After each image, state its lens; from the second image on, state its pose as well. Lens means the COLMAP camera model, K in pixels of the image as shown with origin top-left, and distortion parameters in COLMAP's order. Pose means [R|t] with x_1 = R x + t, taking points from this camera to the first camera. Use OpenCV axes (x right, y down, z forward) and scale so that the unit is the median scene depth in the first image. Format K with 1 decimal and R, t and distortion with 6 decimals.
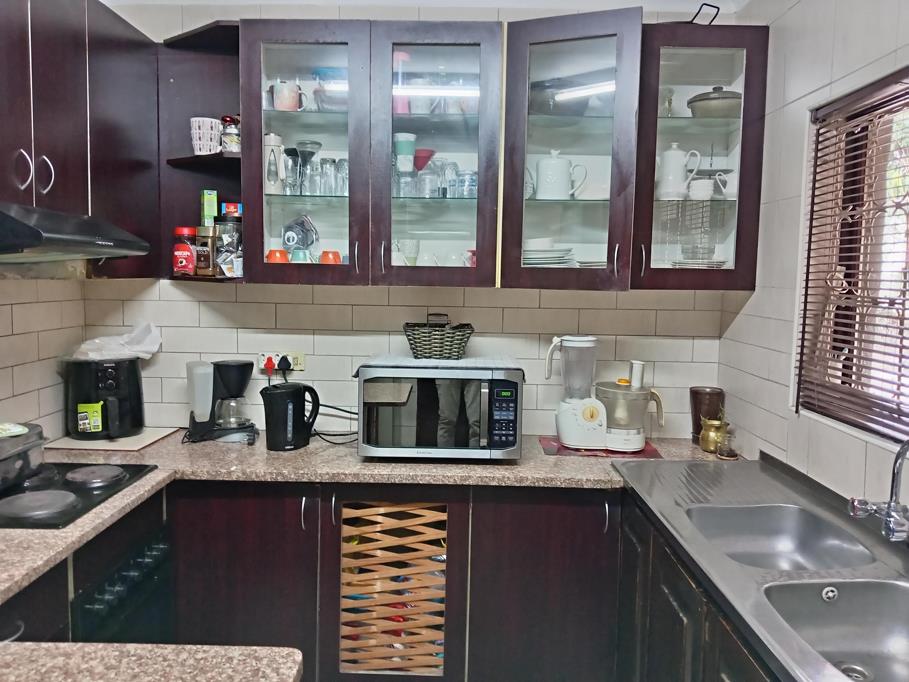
lens RADIAL K [[762.2, 0, 454.5], [0, 762.2, 341.0], [0, 0, 1]] dist [-0.001130, -0.000671]
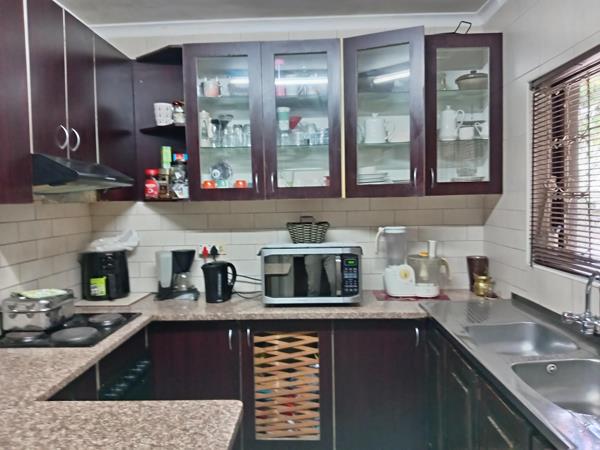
lens RADIAL K [[524.3, 0, 300.0], [0, 524.3, 225.0], [0, 0, 1]] dist [0.006330, -0.002894]
pose [[0.998988, -0.039118, -0.022179, -0.014044], [0.038077, 0.998235, -0.045565, 0.035673], [0.023922, 0.044674, 0.998715, -0.123446]]
